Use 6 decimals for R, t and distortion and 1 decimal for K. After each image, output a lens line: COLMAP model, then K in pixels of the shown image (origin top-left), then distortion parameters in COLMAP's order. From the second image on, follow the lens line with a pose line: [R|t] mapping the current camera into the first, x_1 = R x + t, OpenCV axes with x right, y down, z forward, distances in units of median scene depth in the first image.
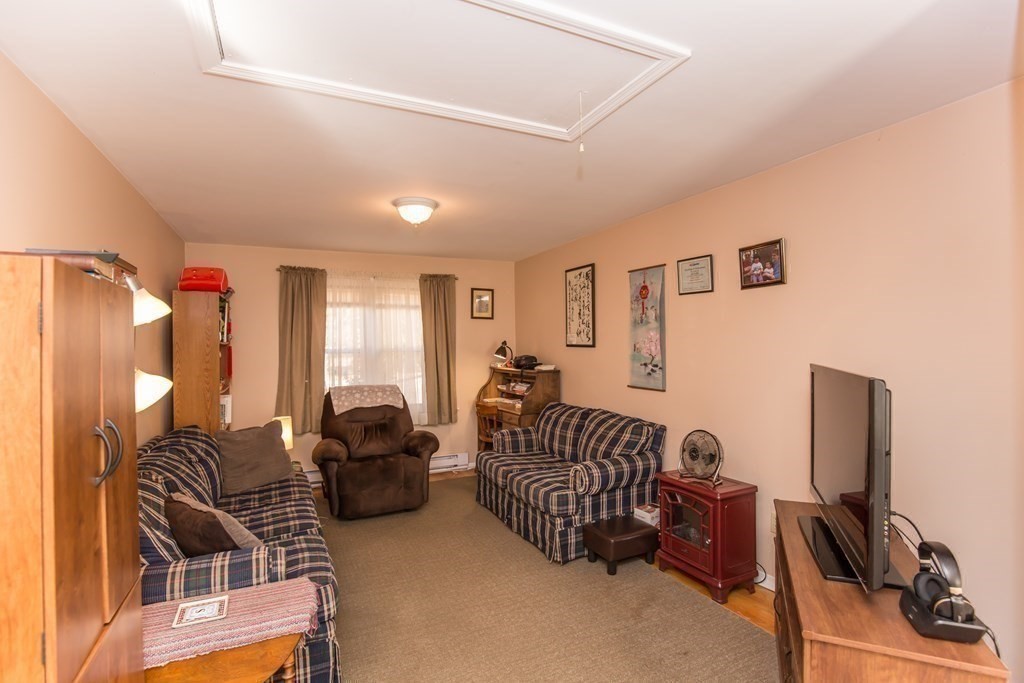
lens RADIAL K [[488.3, 0, 512.7], [0, 488.3, 338.9], [0, 0, 1]] dist [-0.024925, 0.000739]
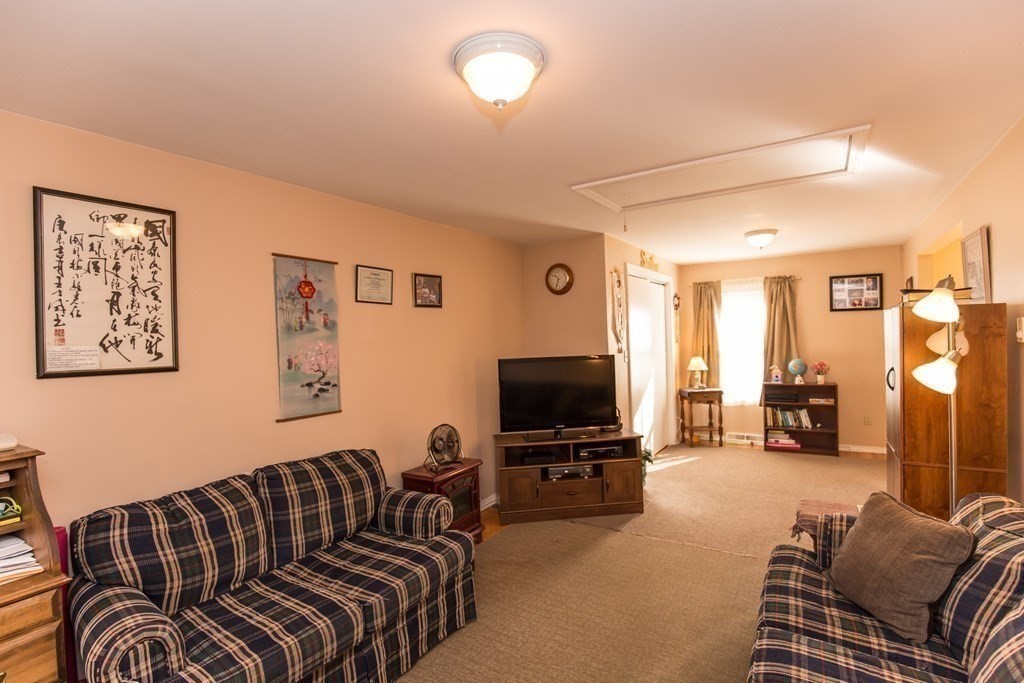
lens RADIAL K [[488.3, 0, 512.9], [0, 488.3, 342.5], [0, 0, 1]] dist [-0.024925, 0.000739]
pose [[-0.526379, 0.020685, 0.849998, -0.538650], [0.031531, 0.999491, -0.004797, 0.000435], [-0.849665, 0.024276, -0.526764, 1.120331]]
